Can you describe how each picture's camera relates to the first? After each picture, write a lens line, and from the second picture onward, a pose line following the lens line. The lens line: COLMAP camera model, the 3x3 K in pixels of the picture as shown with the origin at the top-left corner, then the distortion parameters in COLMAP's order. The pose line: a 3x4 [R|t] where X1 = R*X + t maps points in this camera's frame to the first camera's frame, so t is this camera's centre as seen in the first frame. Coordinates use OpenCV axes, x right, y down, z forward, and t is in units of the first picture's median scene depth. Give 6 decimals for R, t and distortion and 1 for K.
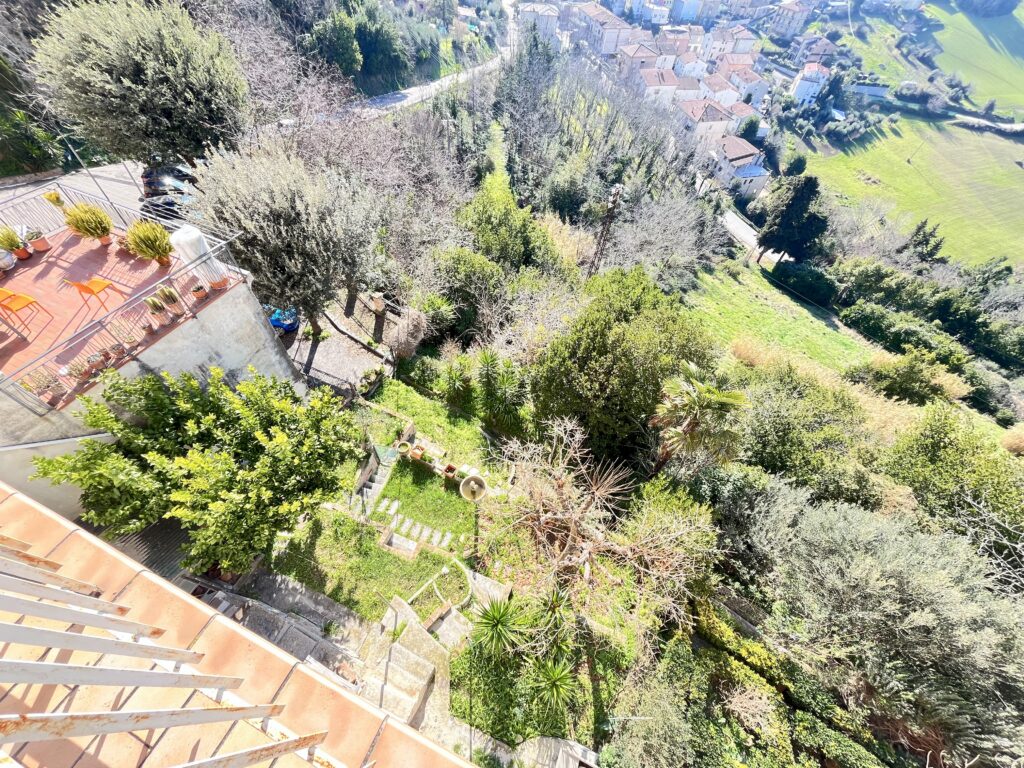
lens RADIAL K [[414.4, 0, 510.7], [0, 414.4, 384.4], [0, 0, 1]] dist [-0.003411, -0.000223]
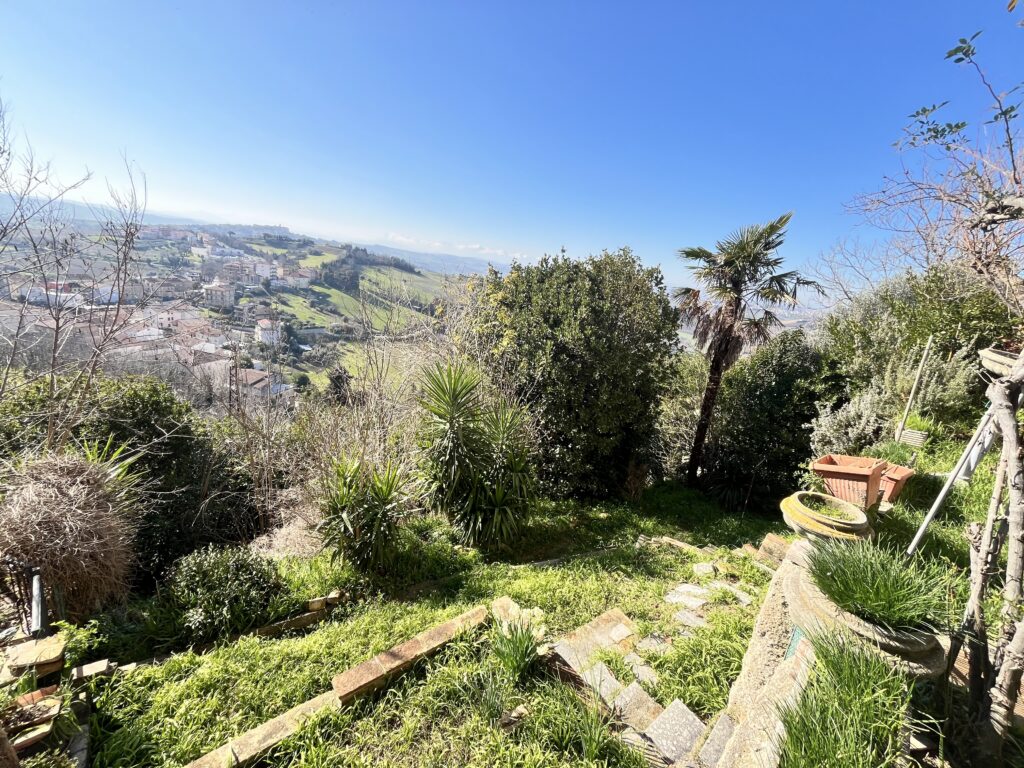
lens RADIAL K [[414.4, 0, 509.6], [0, 414.4, 386.1], [0, 0, 1]] dist [-0.003411, -0.000223]
pose [[0.452723, -0.235598, 0.859963, -0.086855], [0.644596, 0.752850, -0.133090, 0.007786], [-0.616067, 0.614581, 0.492698, 0.165543]]
